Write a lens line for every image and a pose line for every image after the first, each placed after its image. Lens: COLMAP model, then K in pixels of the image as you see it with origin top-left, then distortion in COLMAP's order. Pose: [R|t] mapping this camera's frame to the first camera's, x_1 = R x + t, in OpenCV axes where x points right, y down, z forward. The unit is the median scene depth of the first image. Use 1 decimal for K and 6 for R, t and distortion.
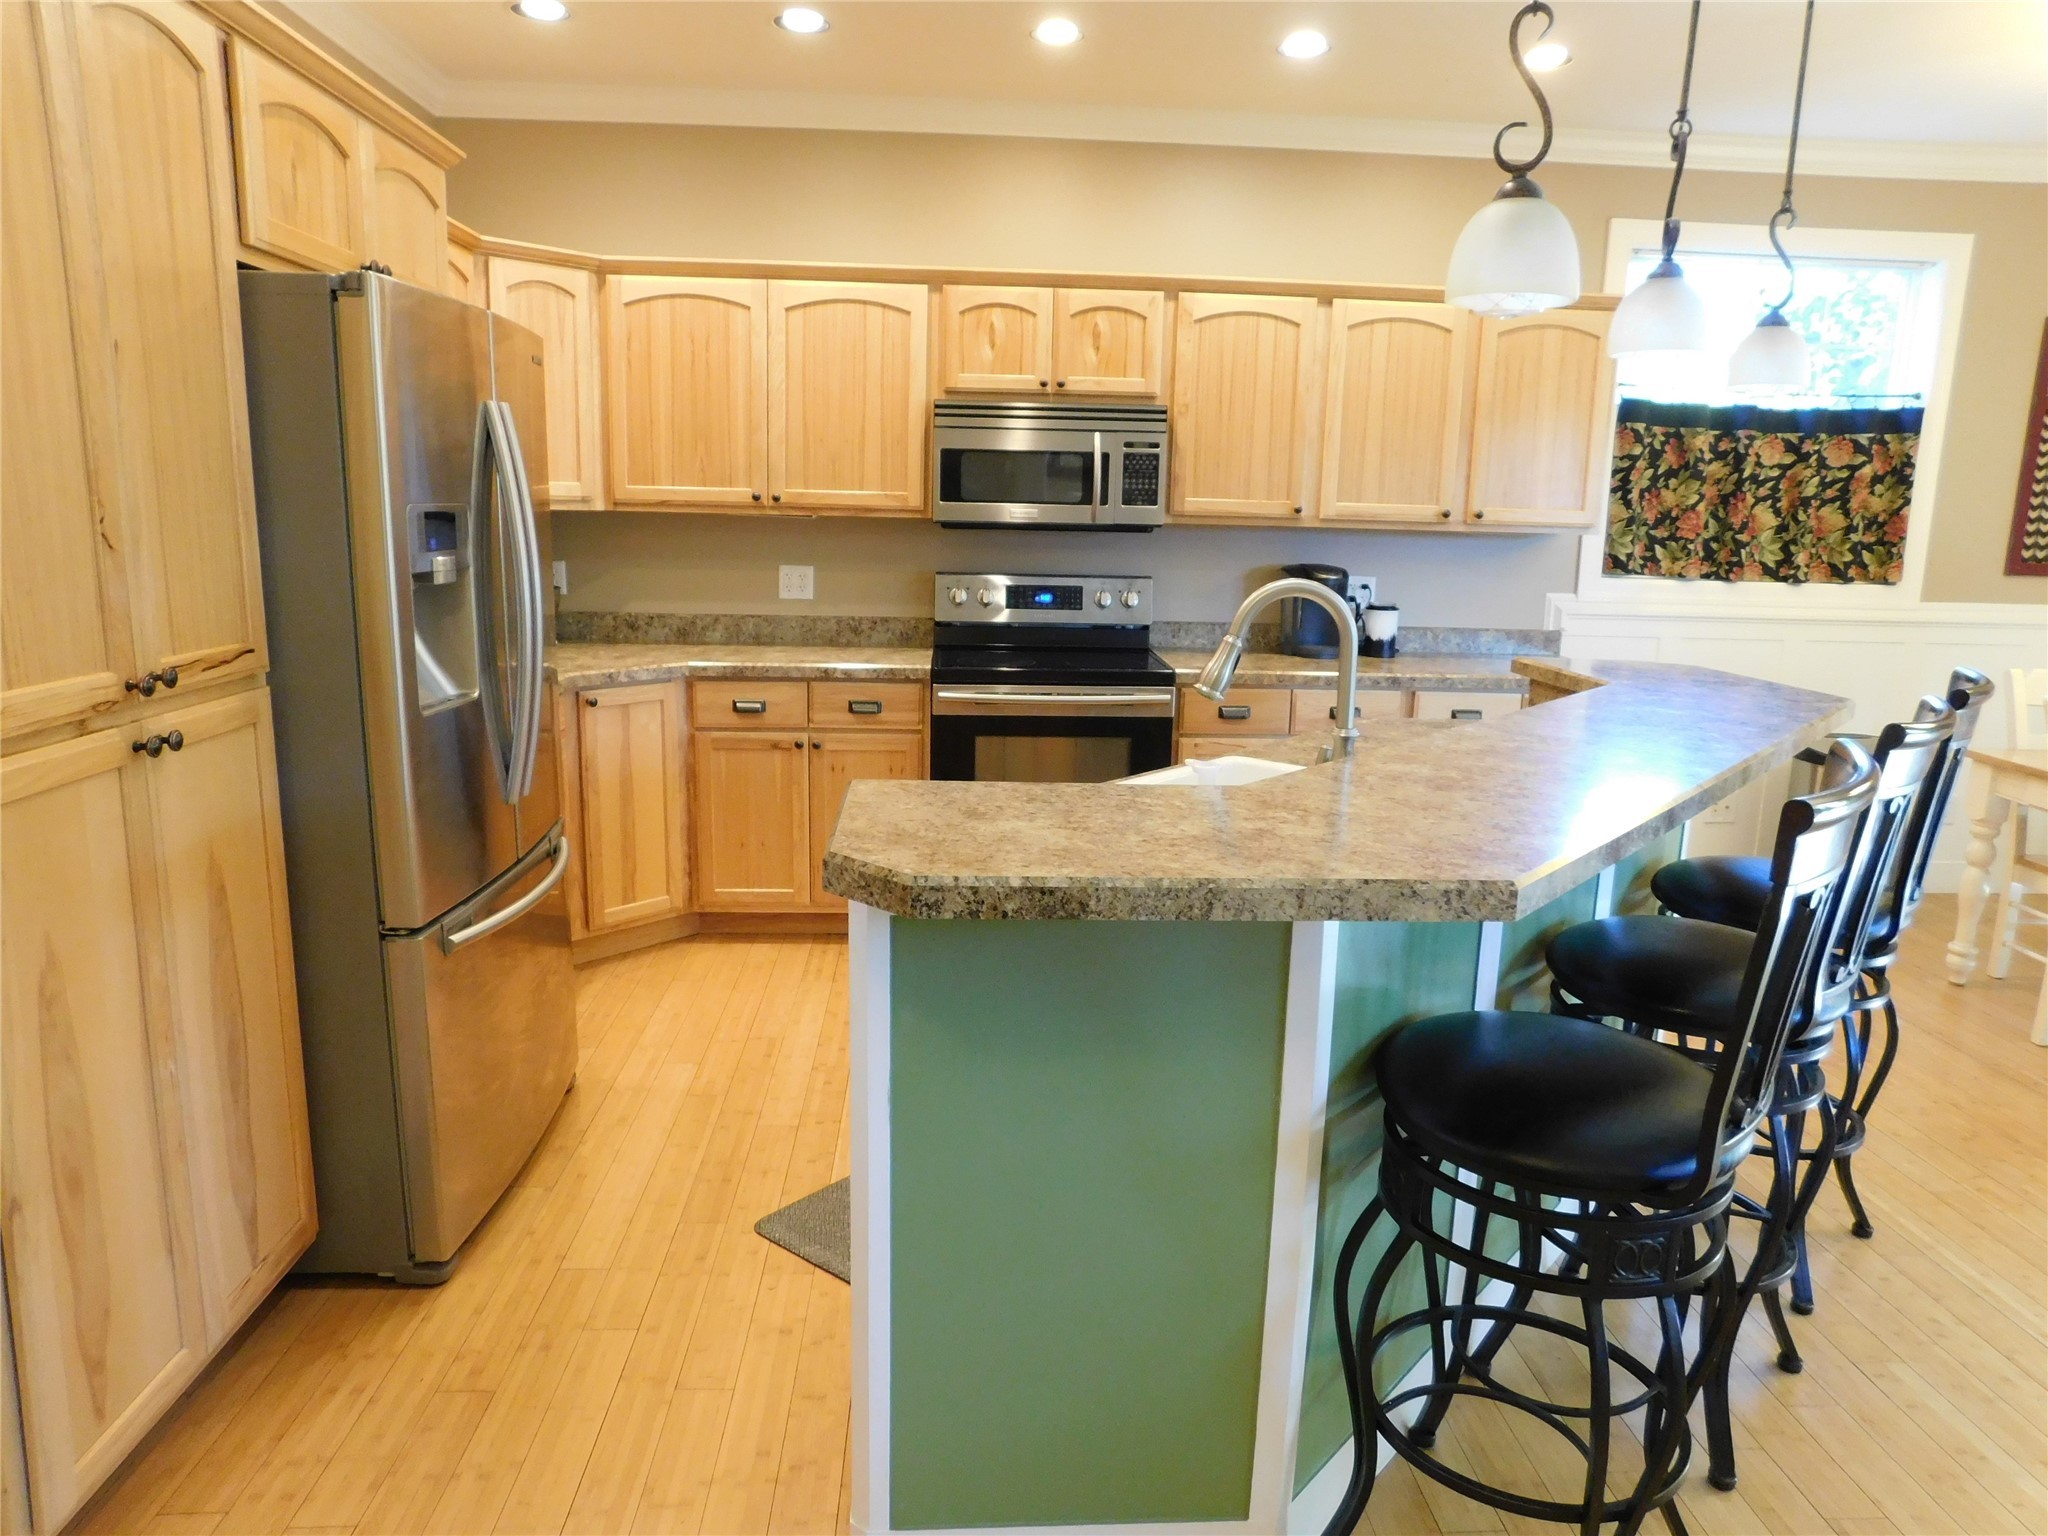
lens RADIAL K [[1341.0, 0, 1040.5], [0, 1341.0, 771.7], [0, 0, 1]] dist [-0.079969, 0.056690]
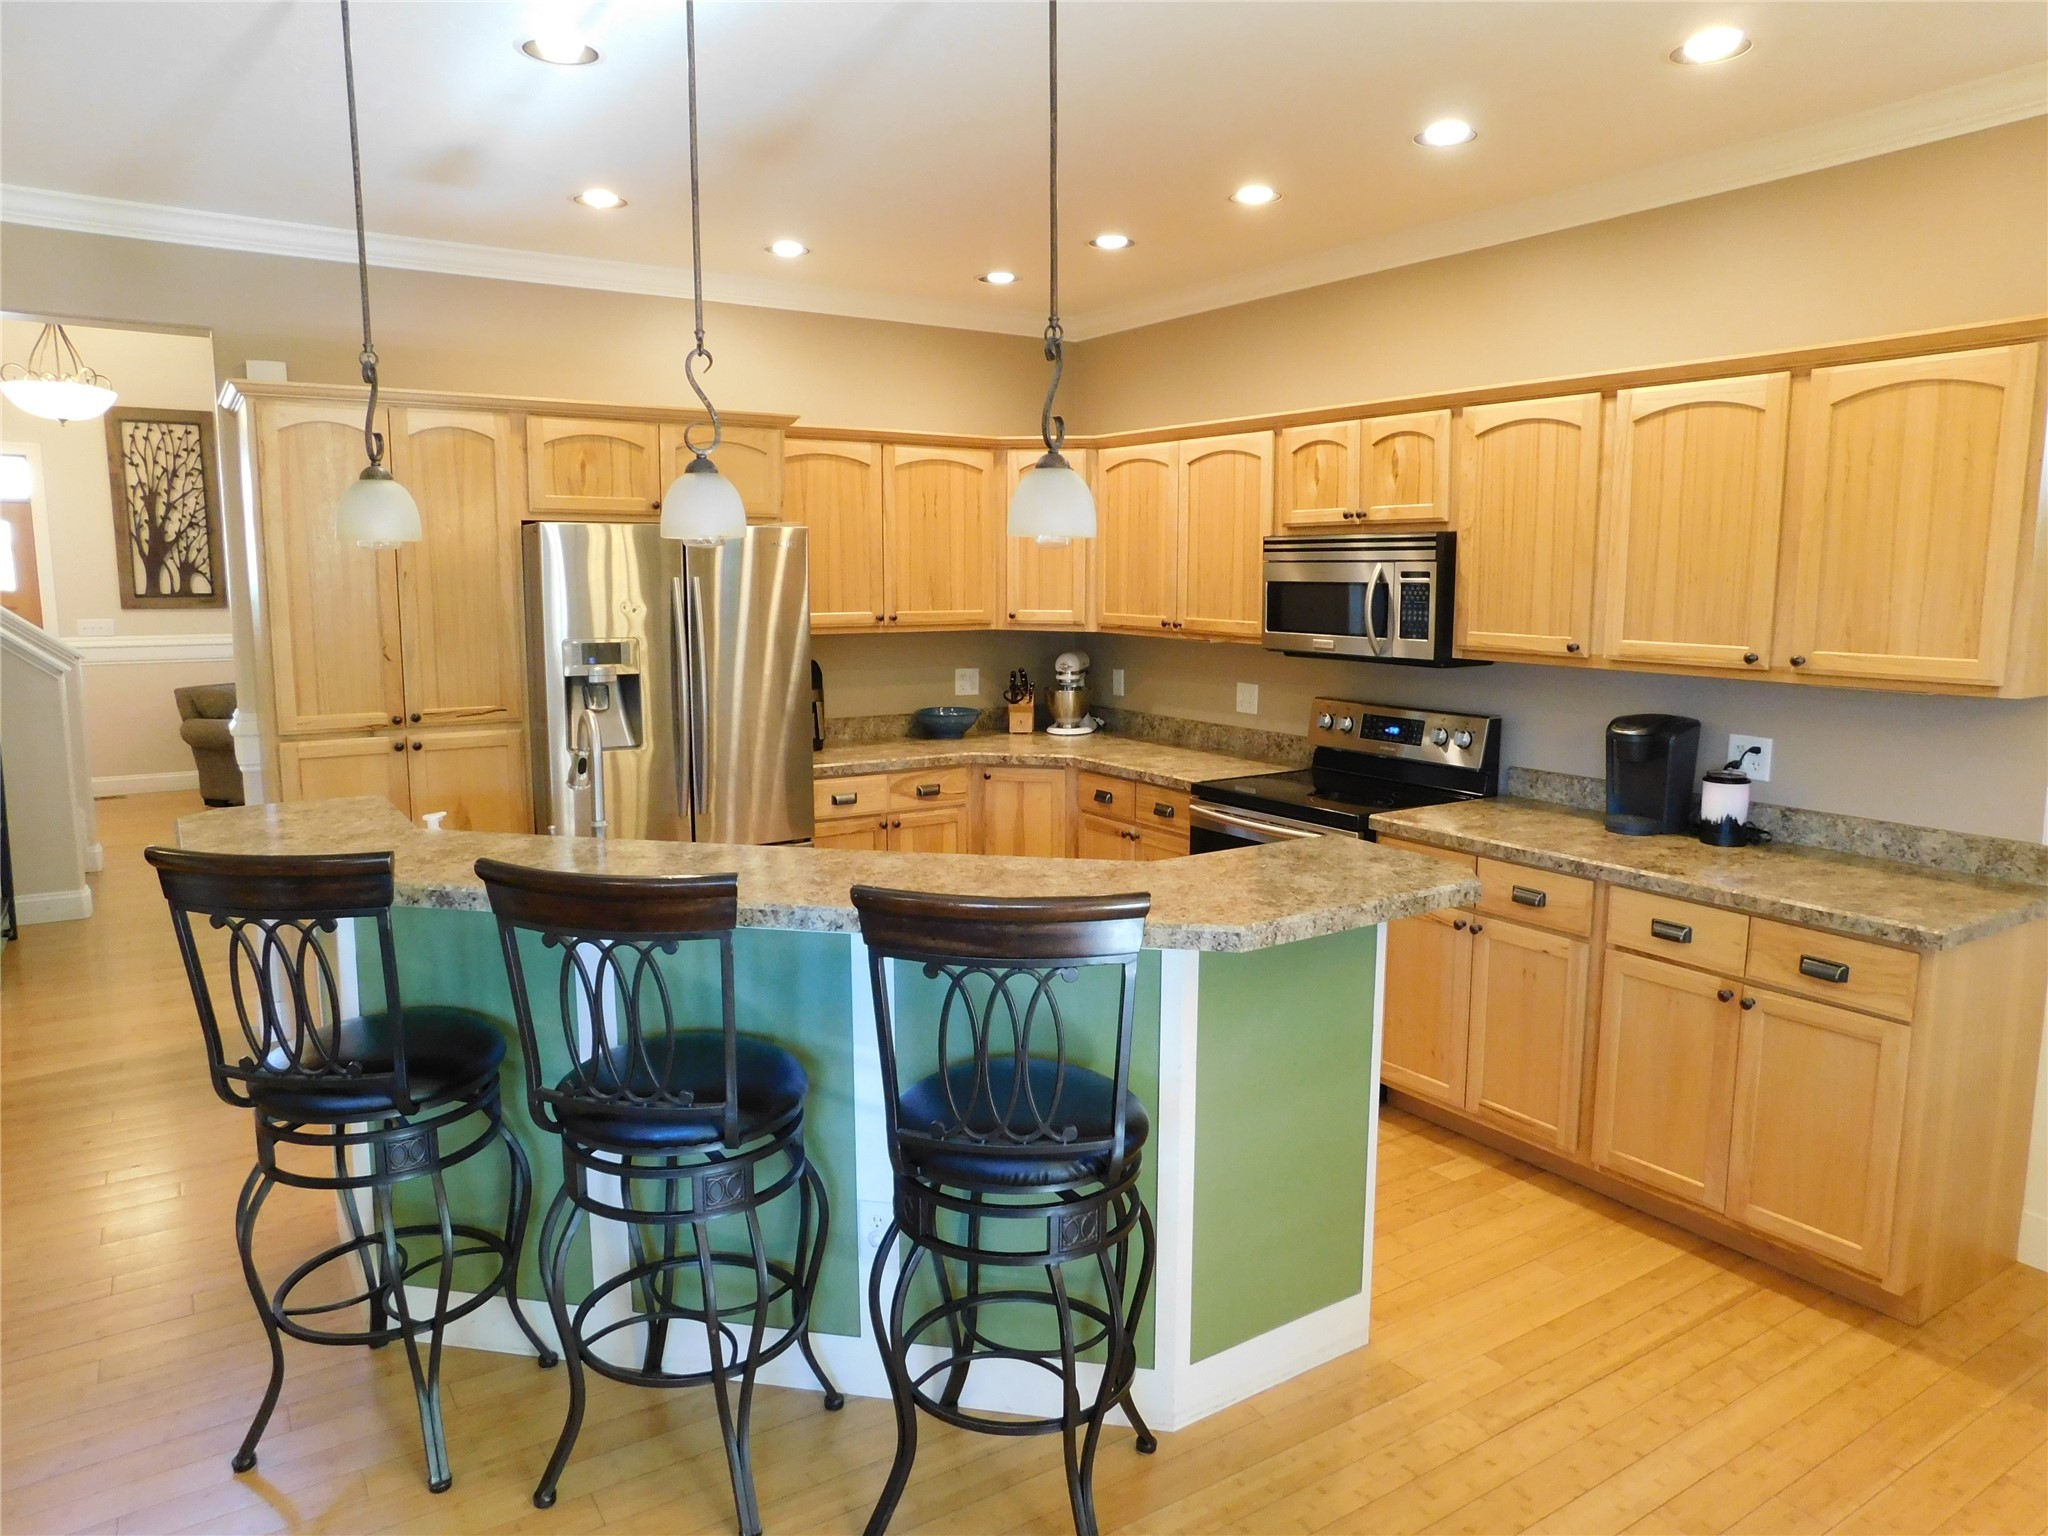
lens RADIAL K [[1341.0, 0, 1040.5], [0, 1341.0, 771.7], [0, 0, 1]] dist [-0.079969, 0.056690]
pose [[0.507557, 0.106286, -0.855037, 0.752421], [-0.164425, 0.986073, 0.024971, -0.088648], [0.845784, 0.127916, 0.517965, 0.312006]]
